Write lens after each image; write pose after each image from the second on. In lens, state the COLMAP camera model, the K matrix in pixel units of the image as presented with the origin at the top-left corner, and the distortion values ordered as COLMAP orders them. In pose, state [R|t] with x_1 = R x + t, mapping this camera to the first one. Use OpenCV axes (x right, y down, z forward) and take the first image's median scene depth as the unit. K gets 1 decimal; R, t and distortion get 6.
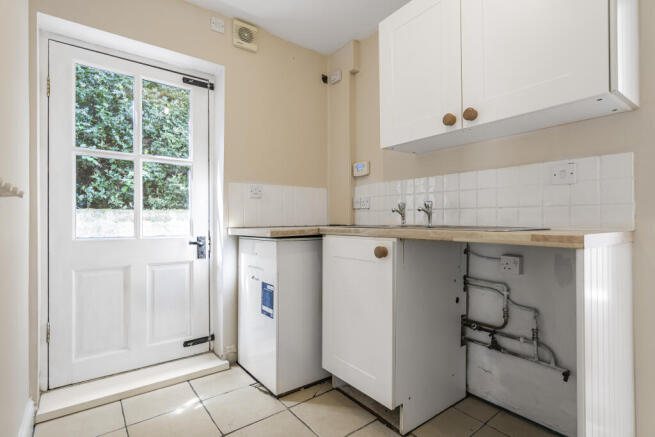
lens RADIAL K [[318.4, 0, 325.6], [0, 318.4, 217.9], [0, 0, 1]] dist [-0.006331, -0.001196]
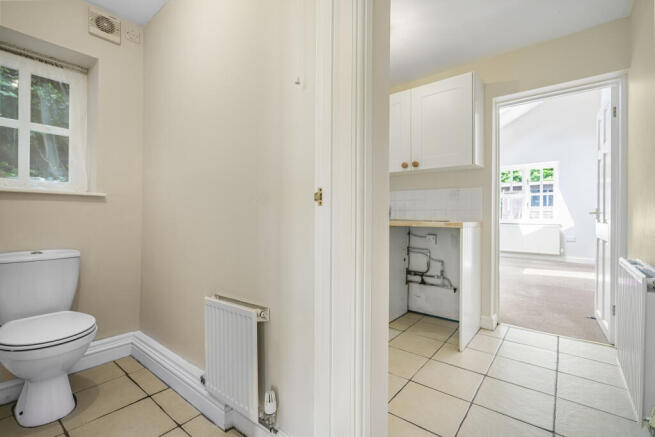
lens RADIAL K [[293.0, 0, 329.2], [0, 293.0, 218.6], [0, 0, 1]] dist [-0.017492, 0.001178]
pose [[0.969098, 0.001315, 0.246671, -0.466205], [-0.005365, 0.999862, 0.015747, -0.007333], [-0.246616, -0.016583, 0.968971, -0.584661]]
